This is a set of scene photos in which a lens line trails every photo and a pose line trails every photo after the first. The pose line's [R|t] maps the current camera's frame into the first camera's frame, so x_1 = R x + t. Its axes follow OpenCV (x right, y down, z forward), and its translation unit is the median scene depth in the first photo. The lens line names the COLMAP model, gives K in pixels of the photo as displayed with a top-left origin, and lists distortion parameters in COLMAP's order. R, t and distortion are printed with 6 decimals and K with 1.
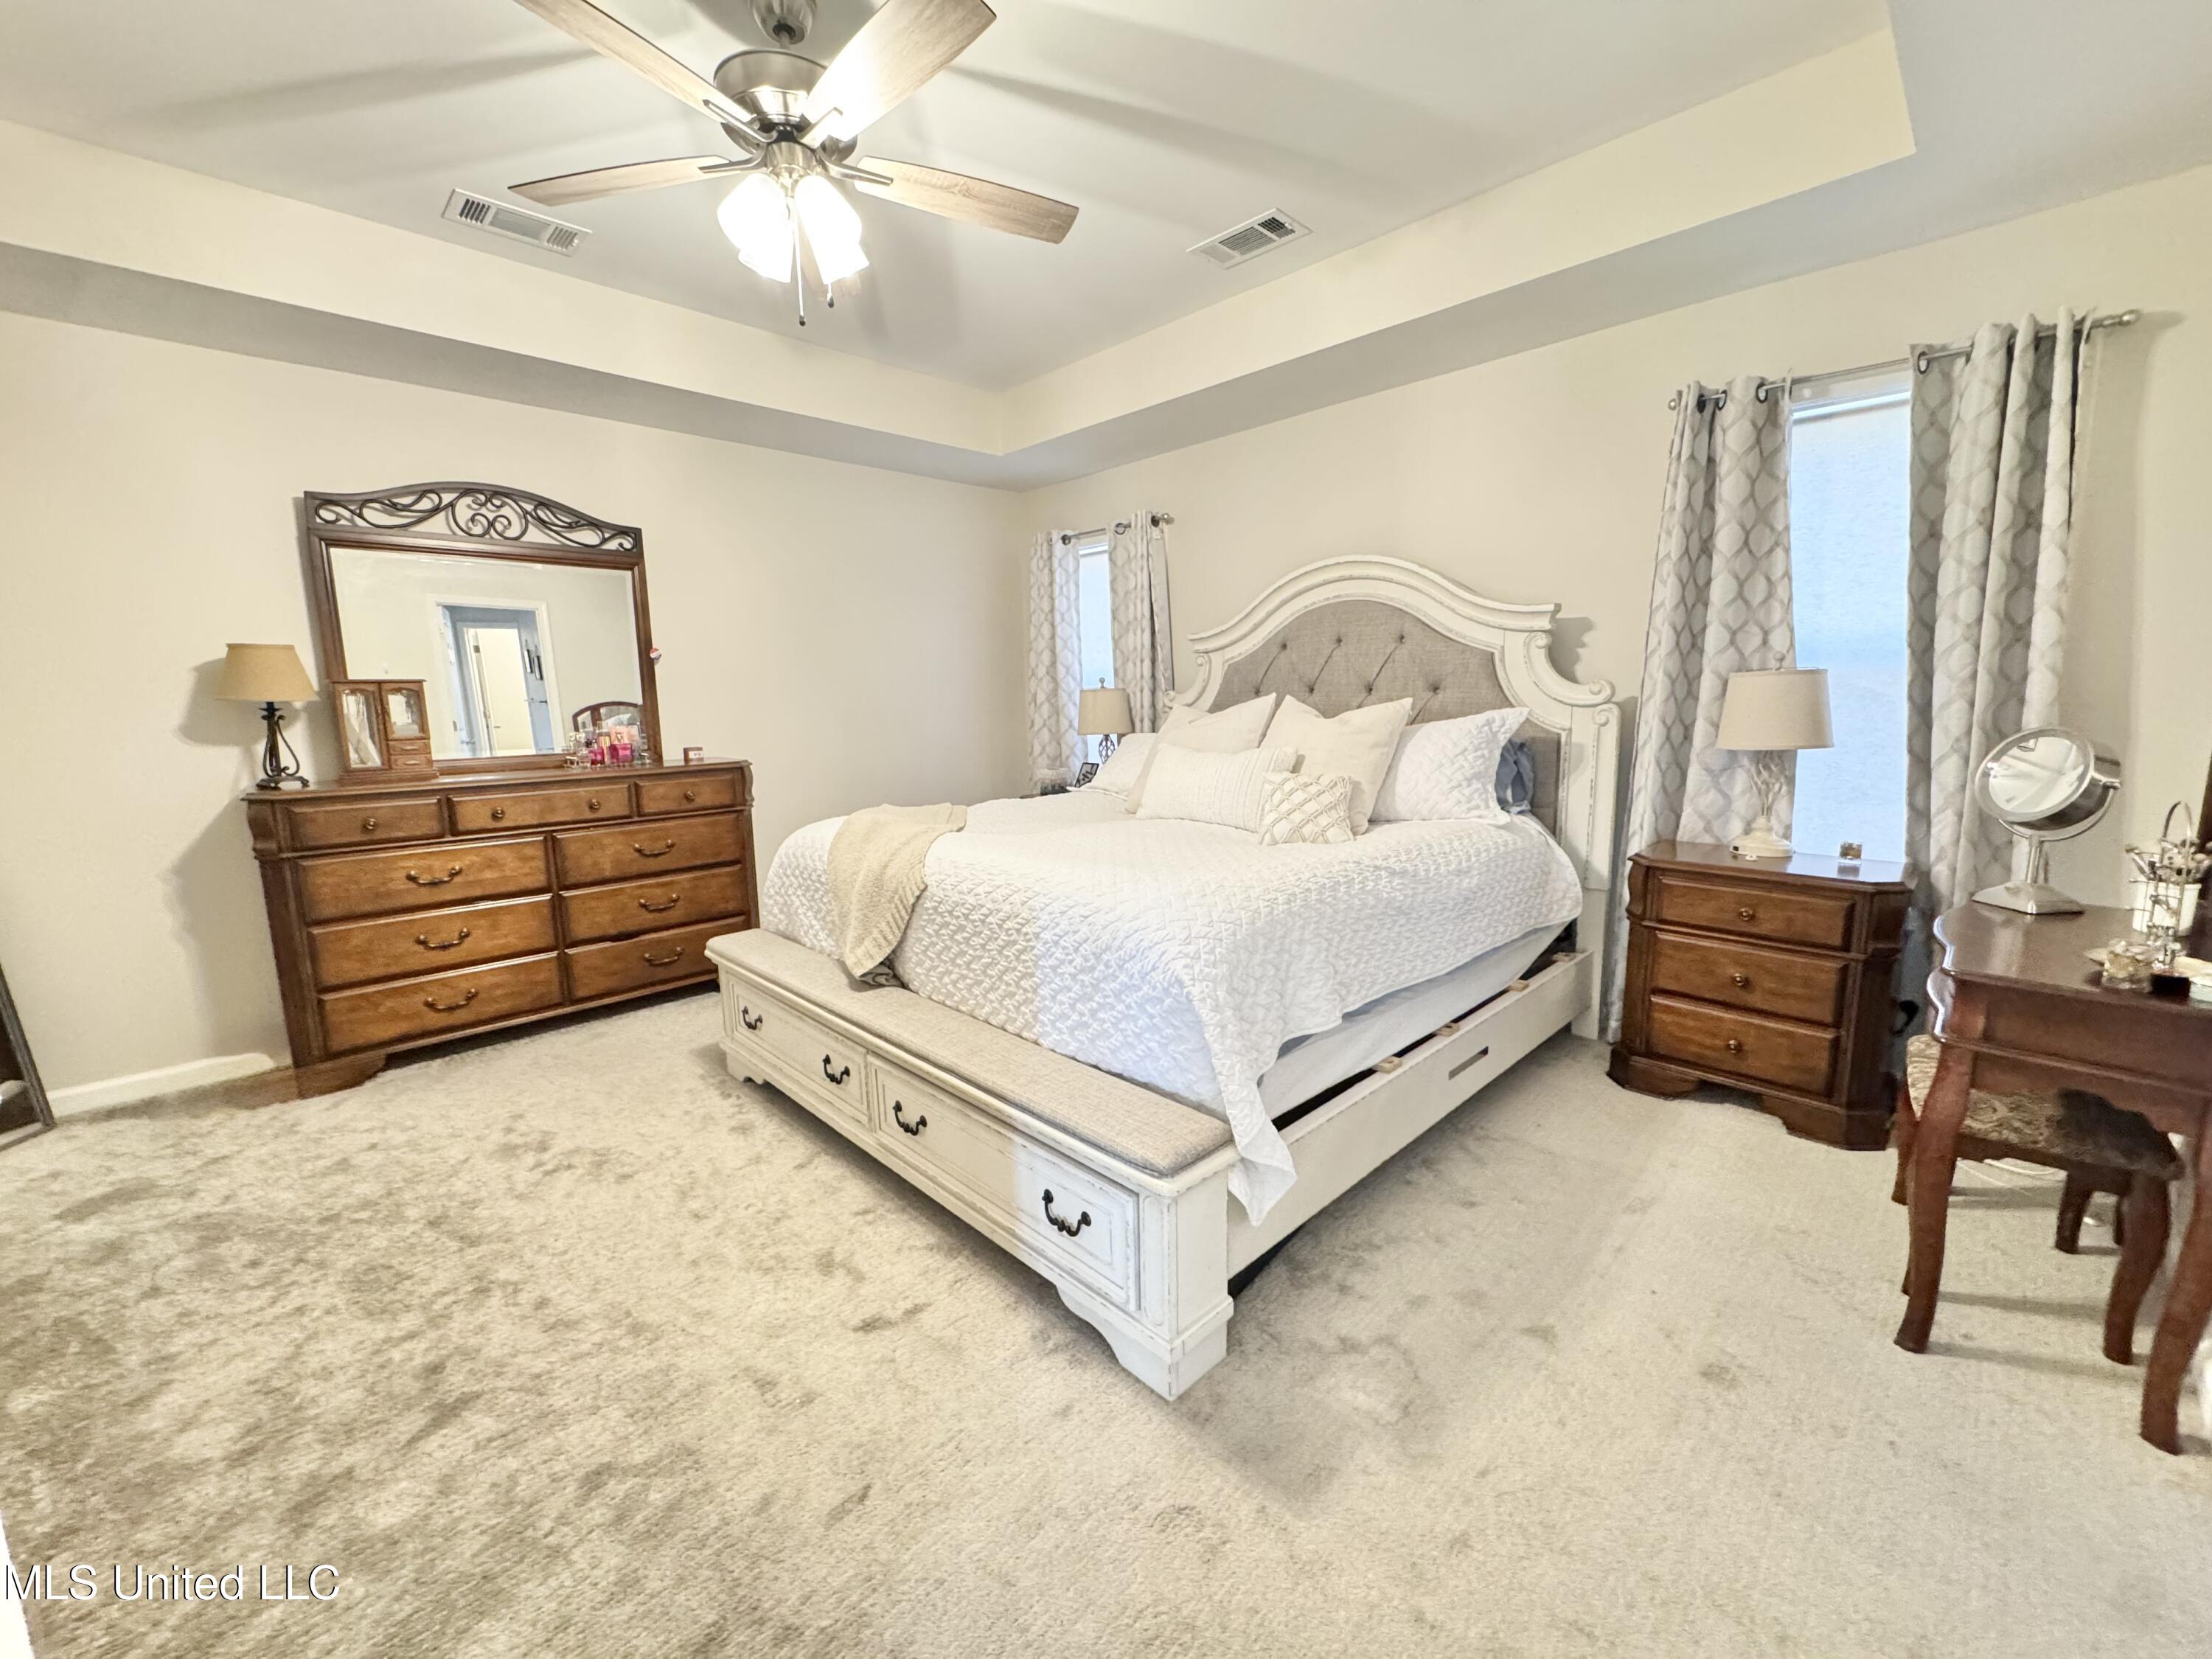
lens RADIAL K [[879.0, 0, 1102.0], [0, 879.0, 827.3], [0, 0, 1]] dist [-0.003488, 0.000519]
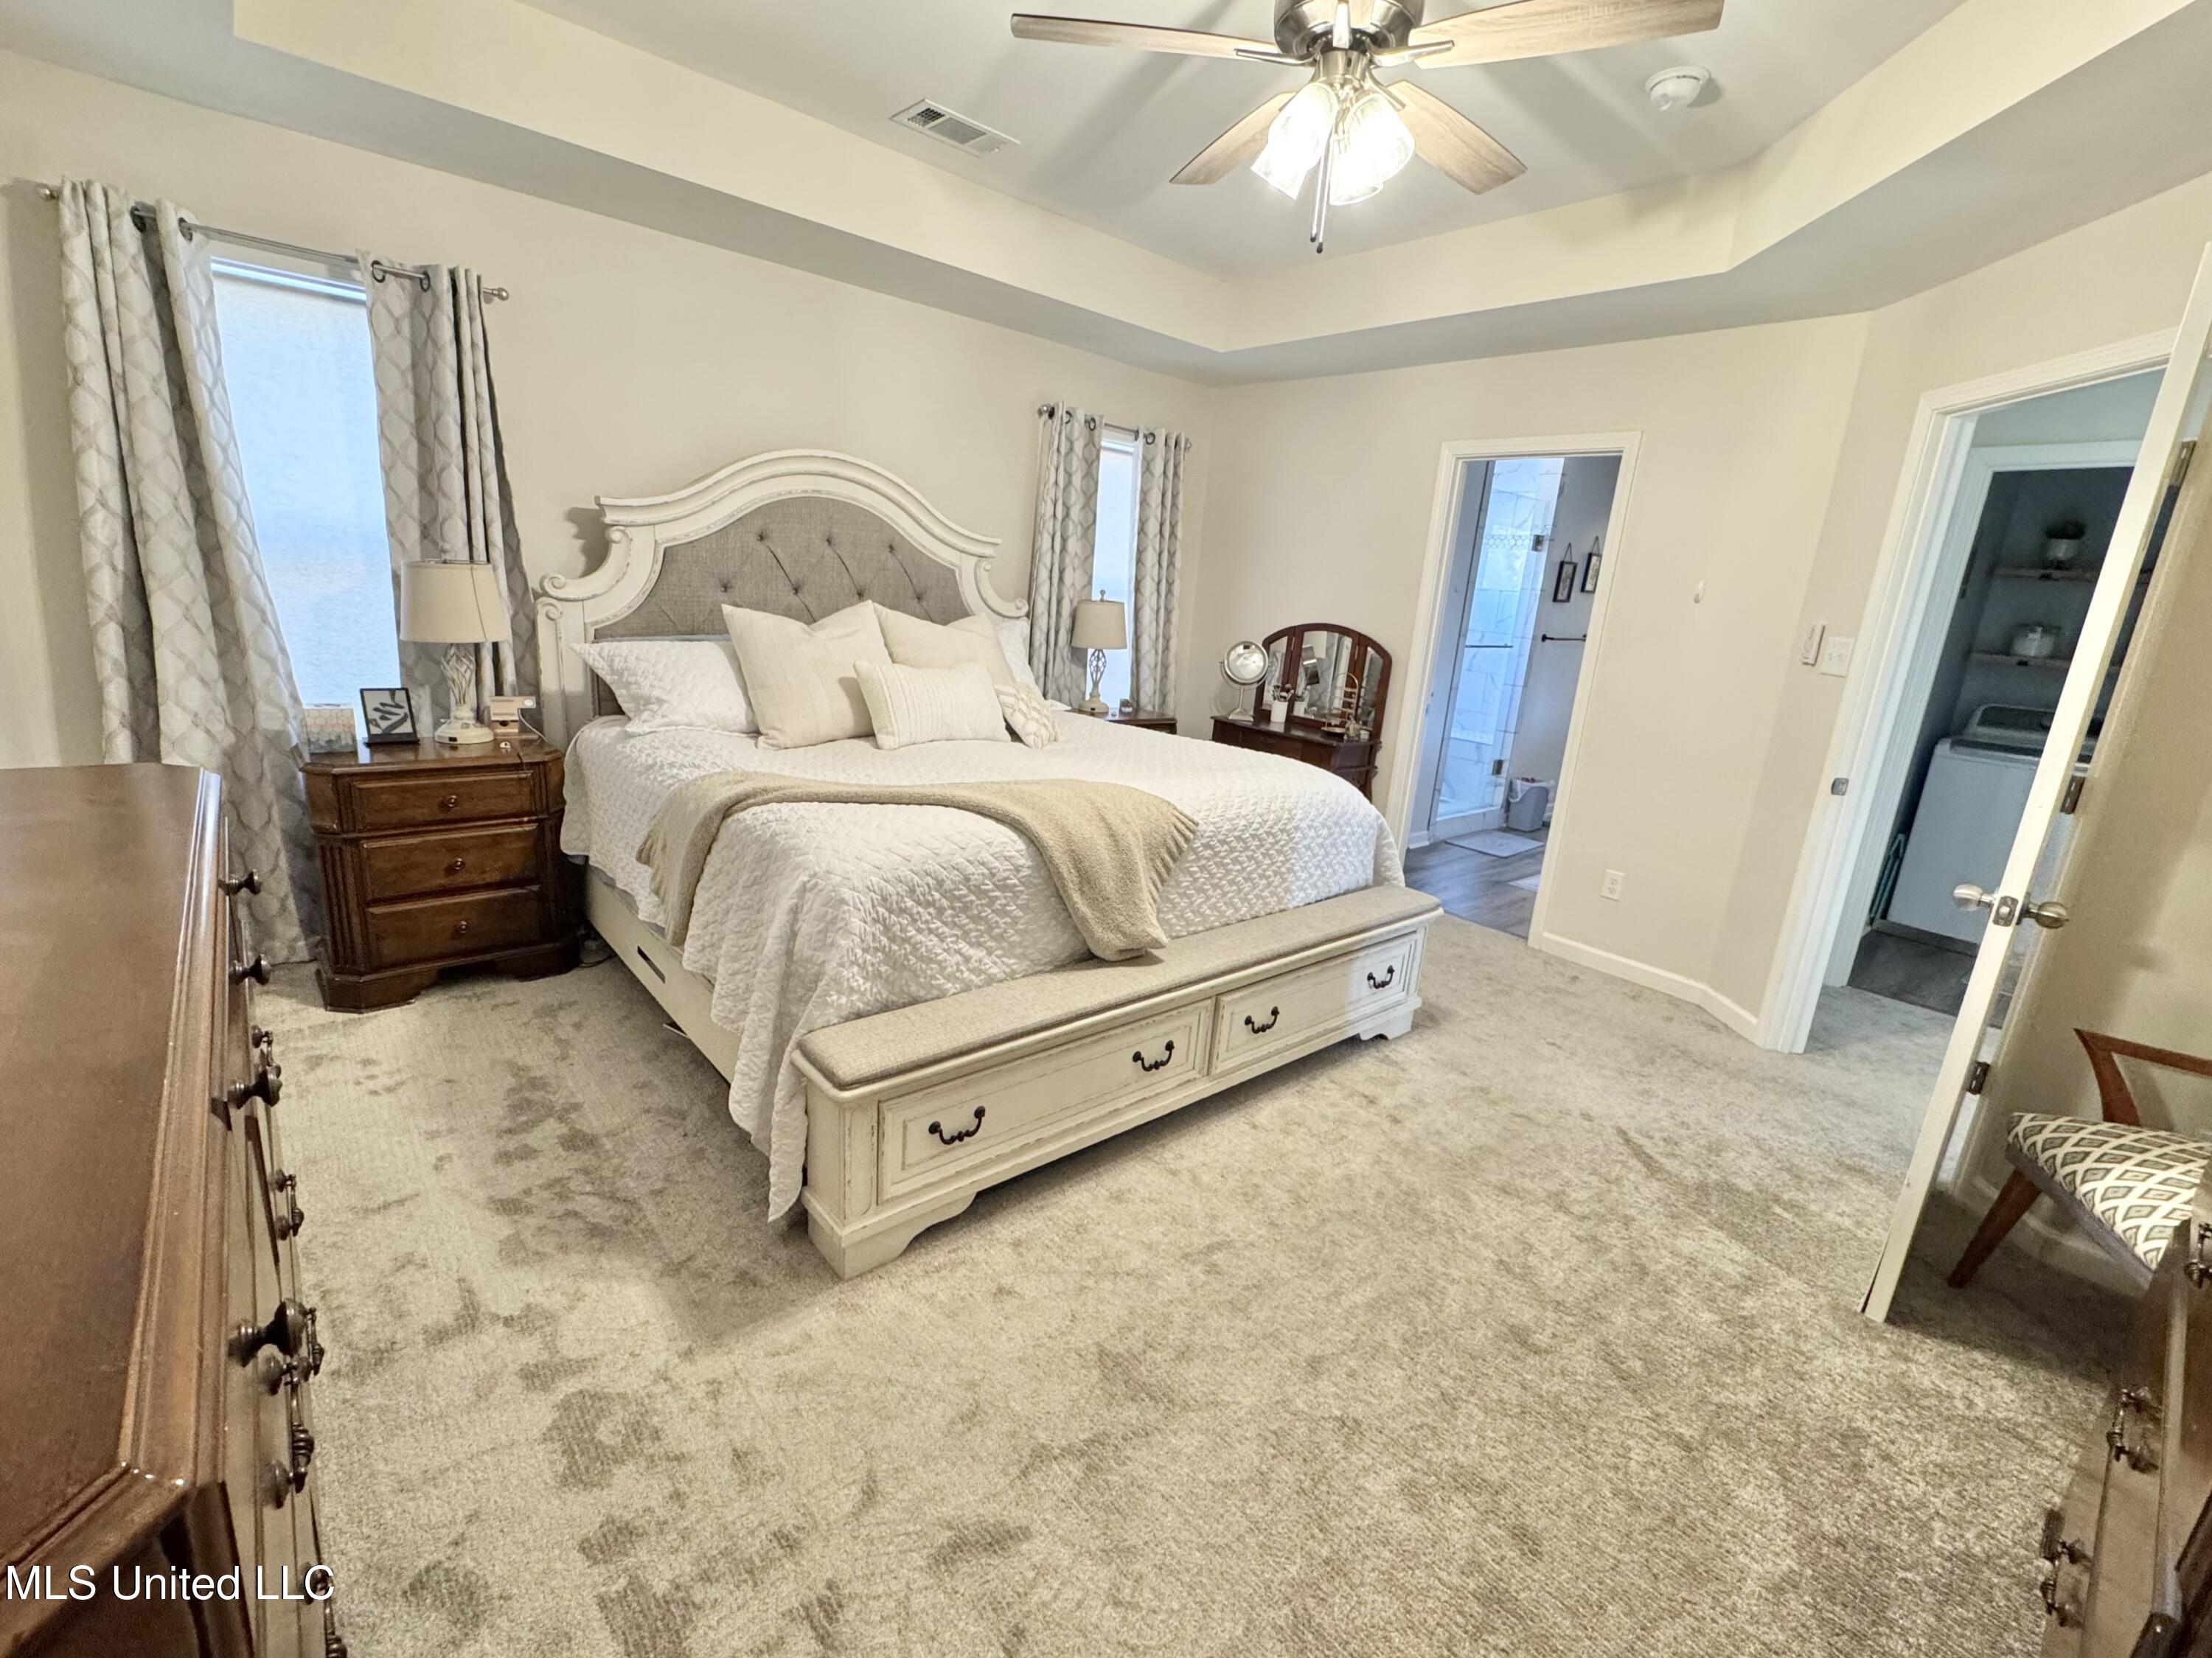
lens RADIAL K [[972.2, 0, 1106.0], [0, 972.2, 829.0], [0, 0, 1]] dist [-0.000860, 0.000140]
pose [[0.057244, -0.225457, 0.972570, -1.170578], [0.073977, 0.972447, 0.221075, -0.168148], [-0.995616, 0.059293, 0.072345, 0.918560]]
